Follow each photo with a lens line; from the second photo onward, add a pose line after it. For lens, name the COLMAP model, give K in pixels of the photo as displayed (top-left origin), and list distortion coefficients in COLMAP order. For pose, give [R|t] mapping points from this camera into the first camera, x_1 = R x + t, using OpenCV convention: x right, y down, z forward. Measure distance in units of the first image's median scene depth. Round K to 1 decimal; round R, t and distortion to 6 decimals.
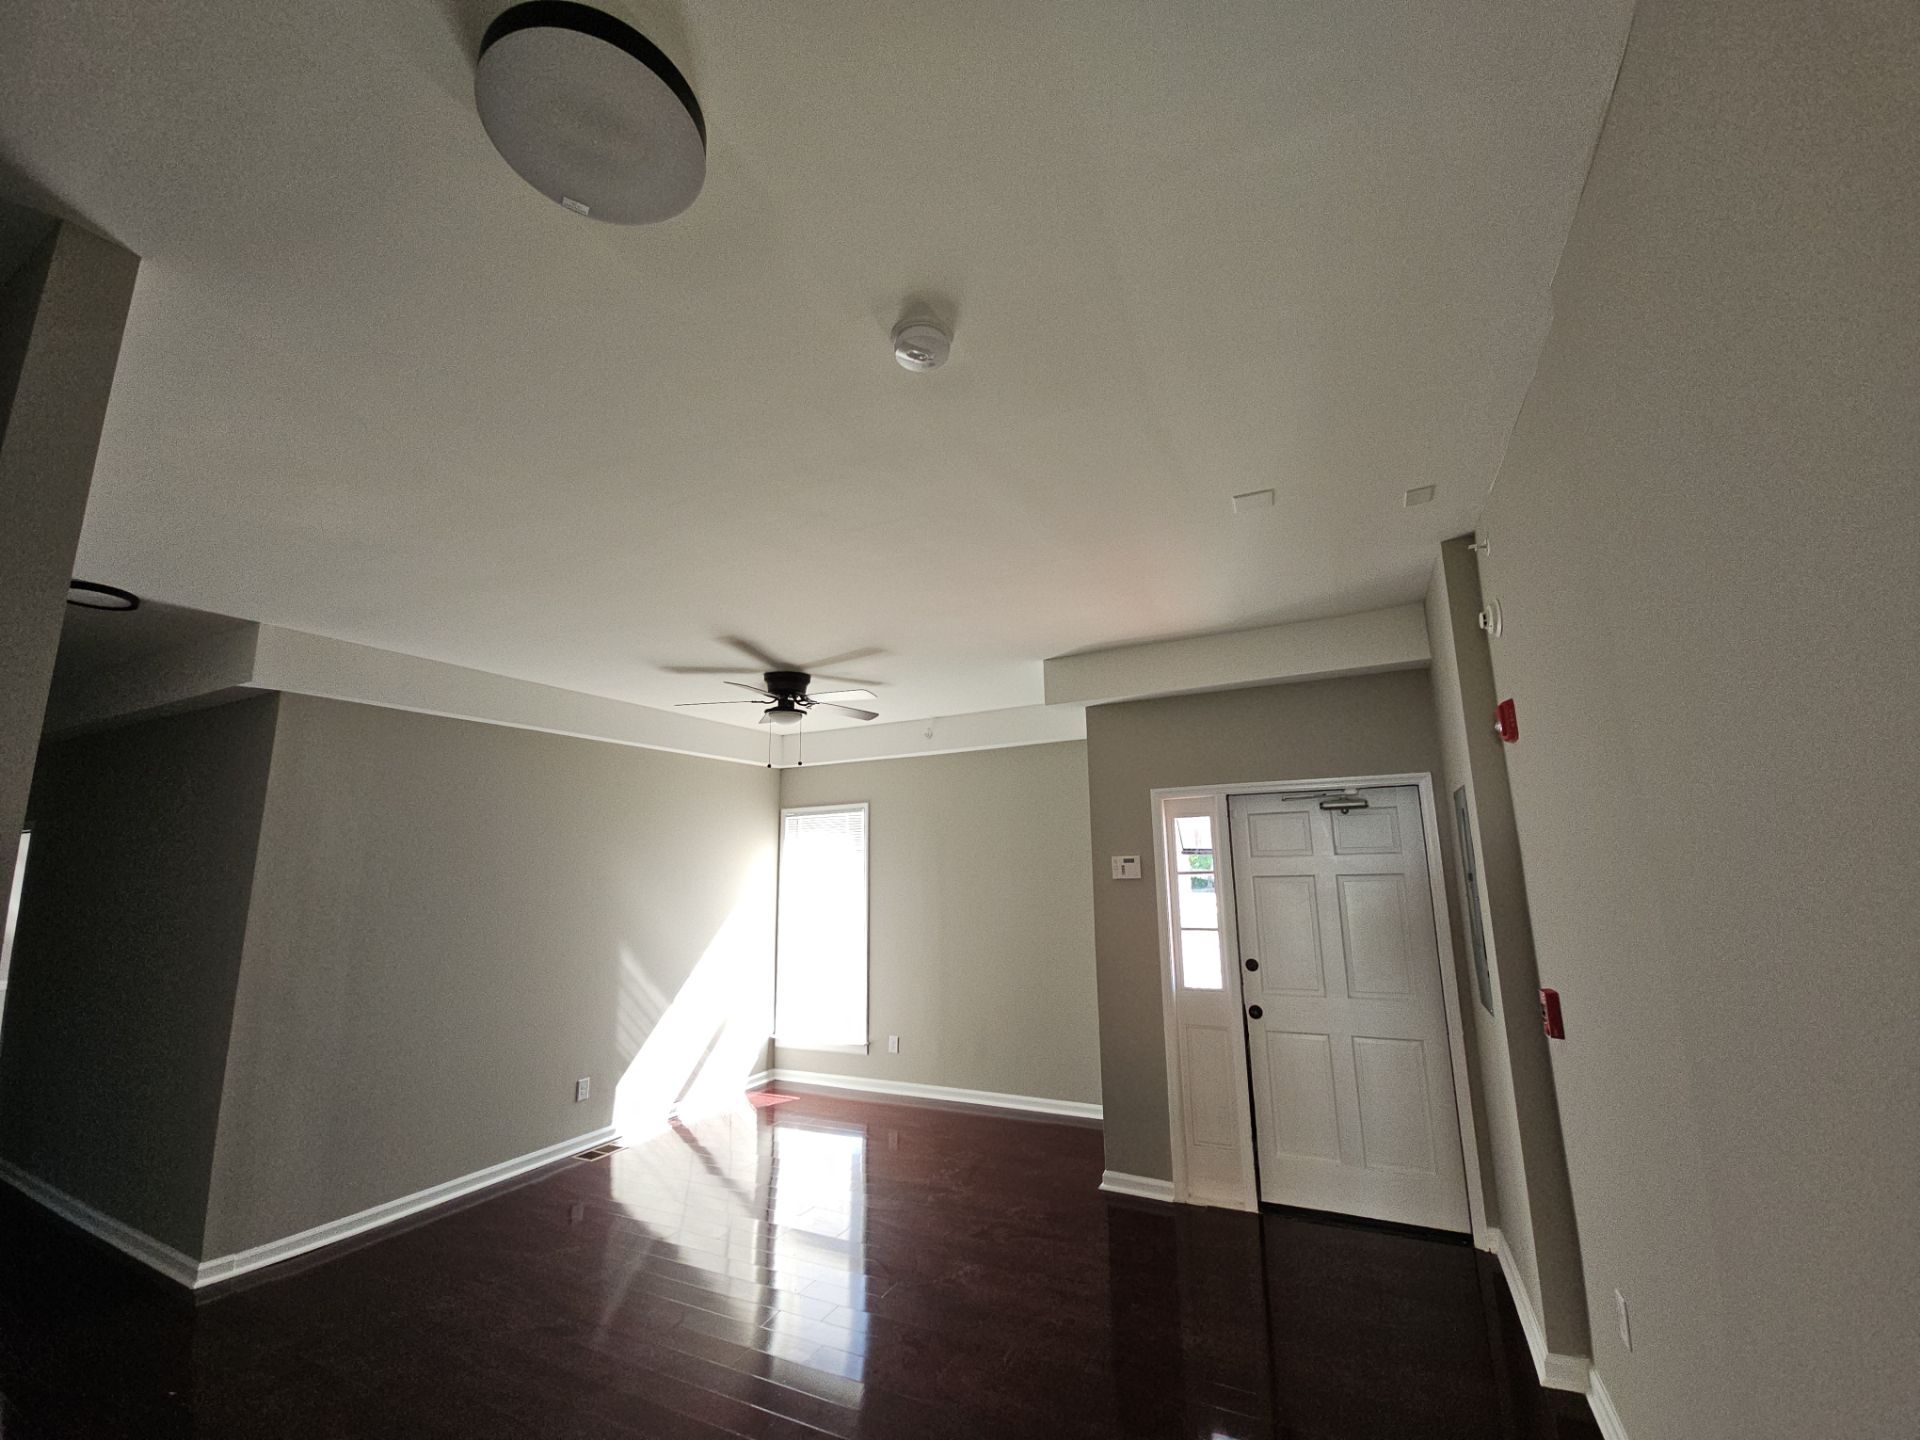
lens RADIAL K [[780.2, 0, 955.1], [0, 780.2, 732.1], [0, 0, 1]] dist [0.001858, -0.002406]
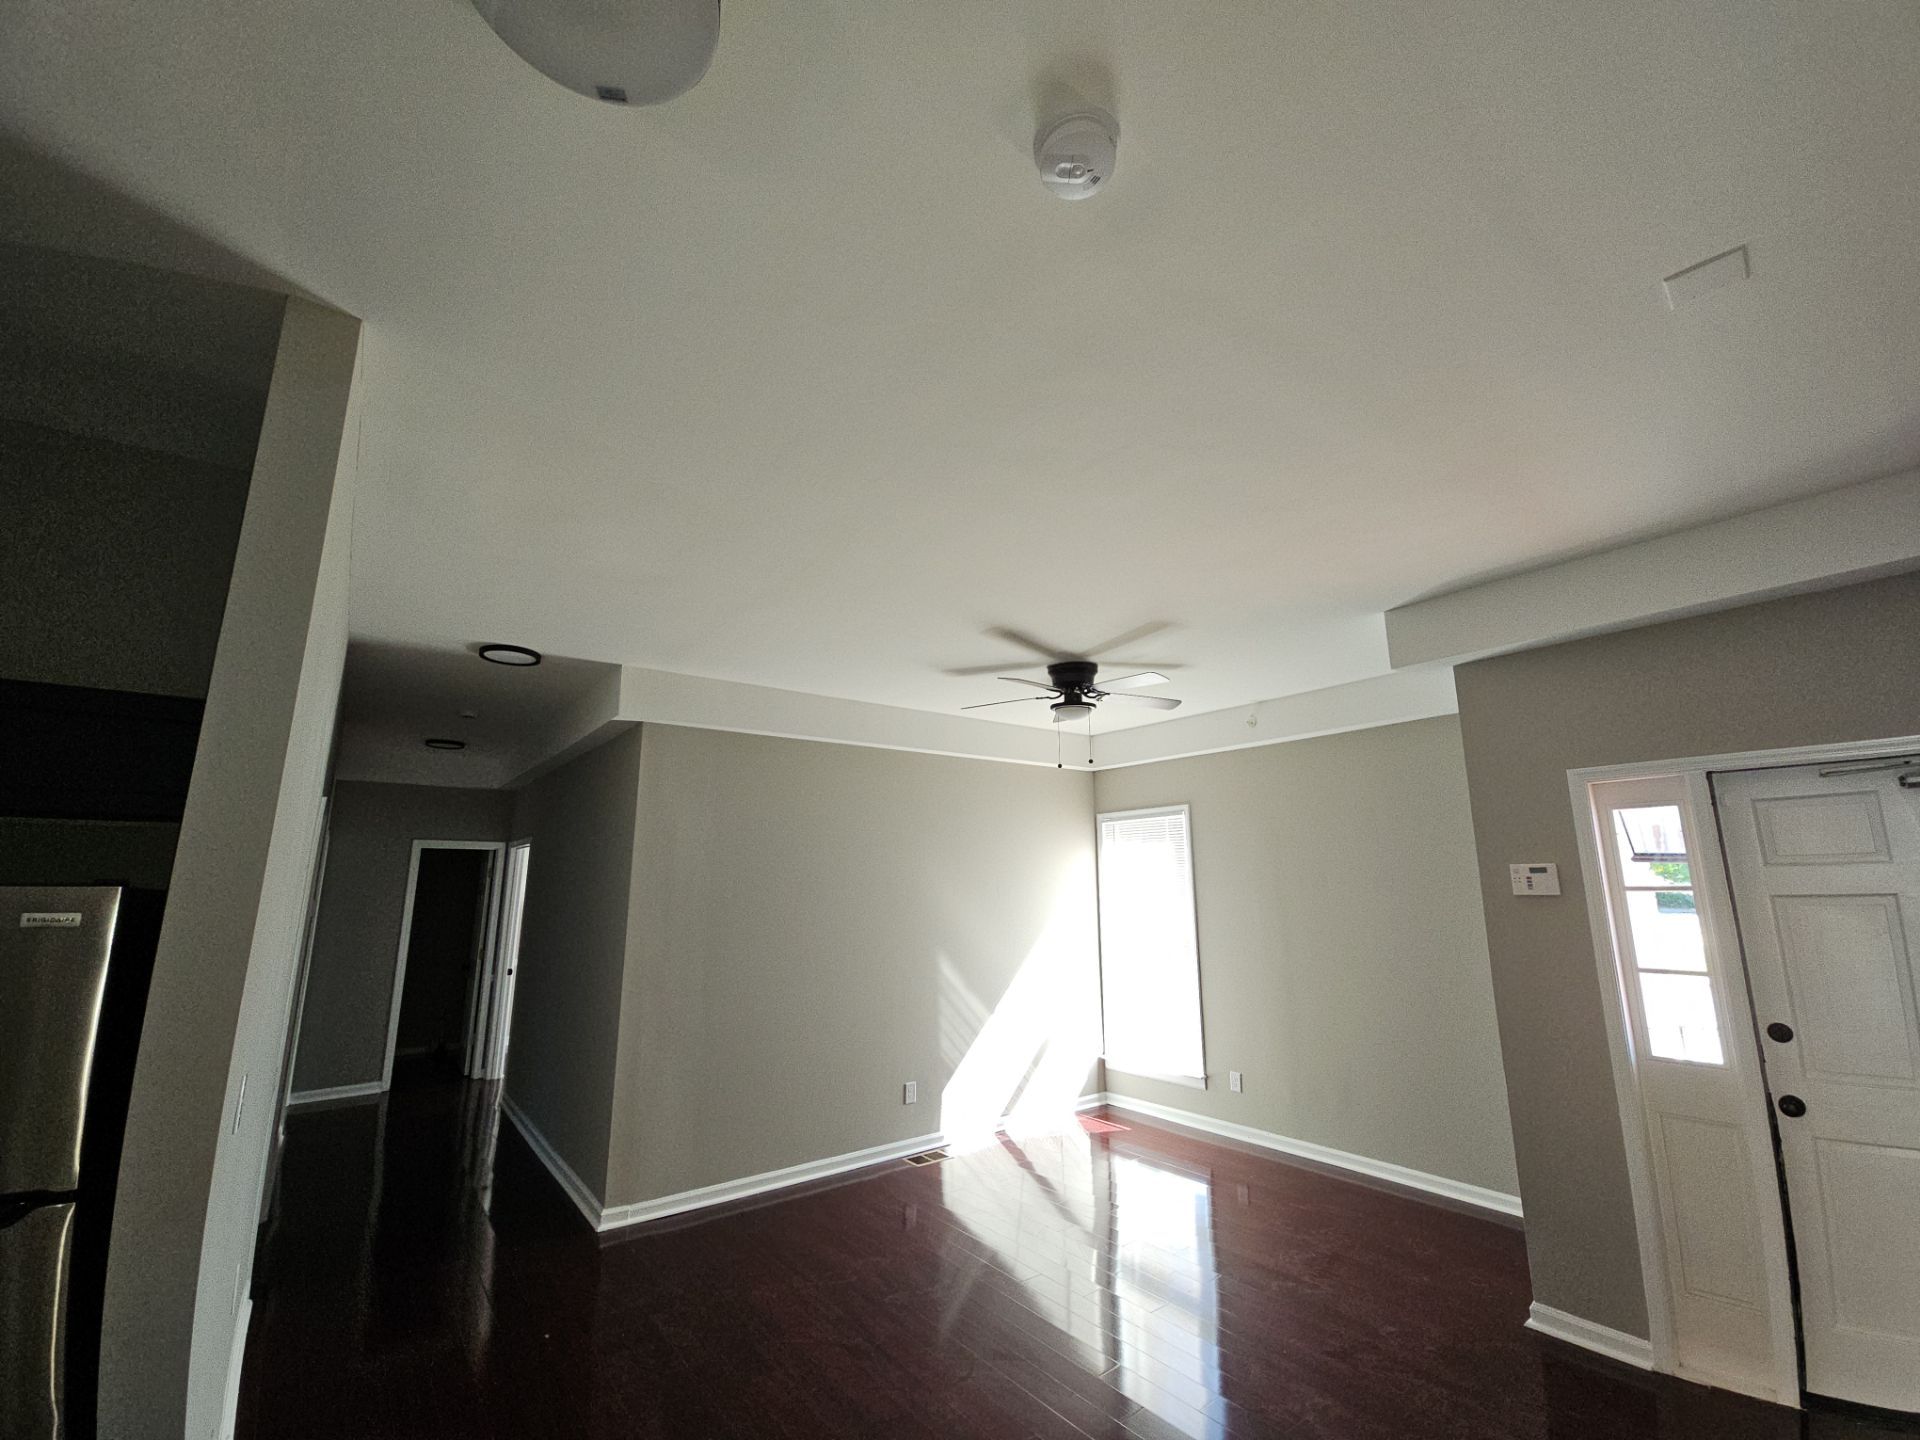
lens RADIAL K [[780.2, 0, 961.9], [0, 780.2, 731.3], [0, 0, 1]] dist [0.001858, -0.002406]
pose [[0.904942, -0.070521, -0.419650, 0.052534], [0.065606, 0.997503, -0.026153, 0.020660], [0.420446, -0.003864, 0.907309, 0.122270]]
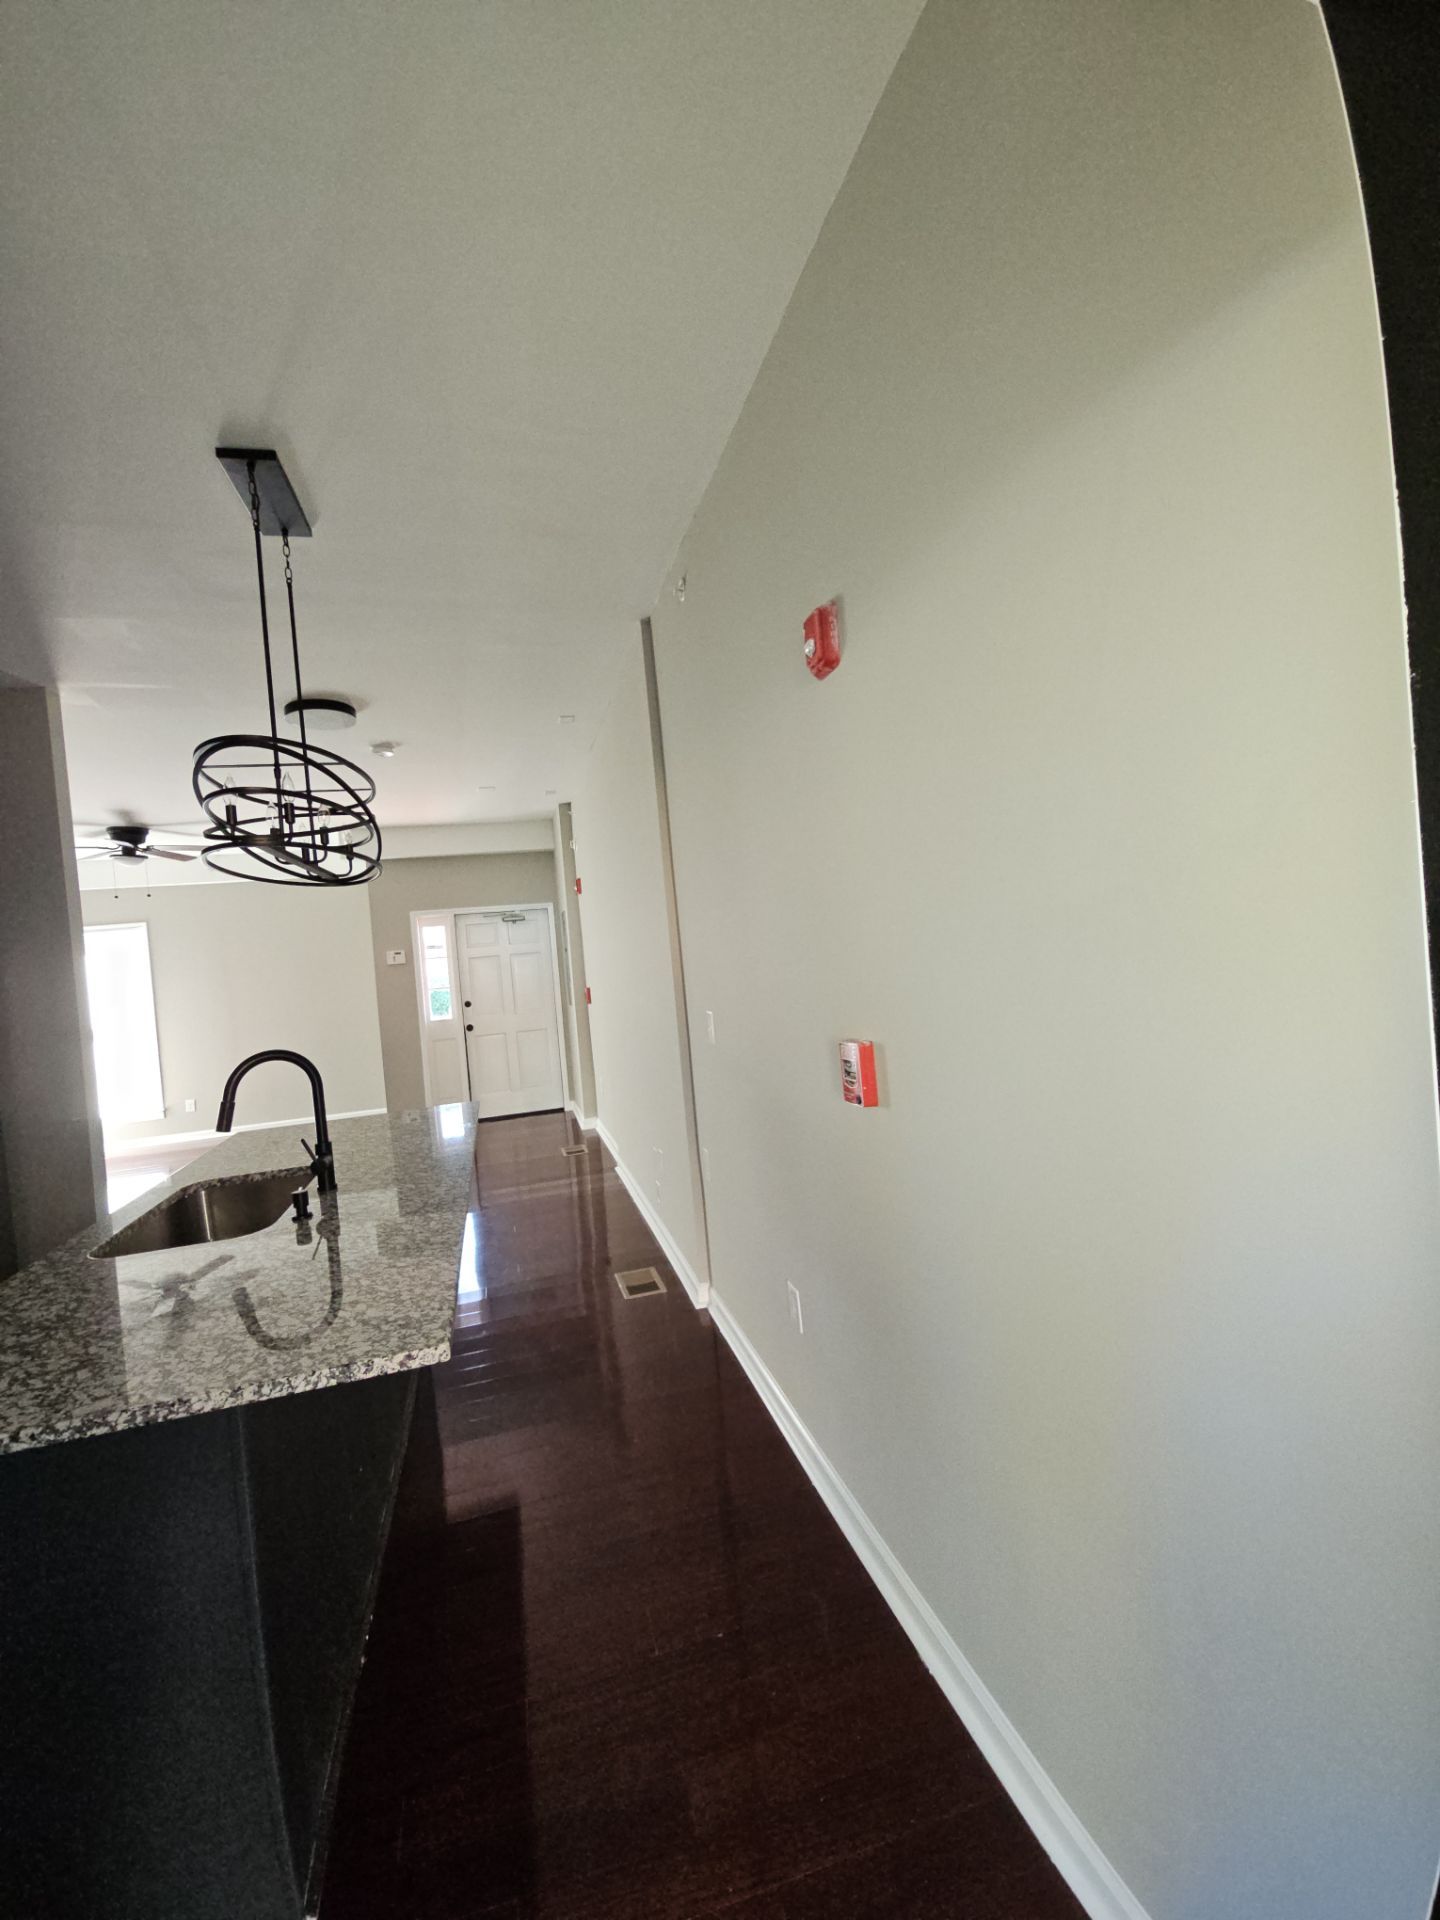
lens RADIAL K [[780.2, 0, 714.8], [0, 780.2, 955.4], [0, 0, 1]] dist [0.001858, -0.002406]
pose [[0.736696, -0.052641, 0.674172, -0.423117], [-0.049495, 0.990094, 0.131394, -0.091109], [-0.674410, -0.130166, 0.726793, -0.720774]]
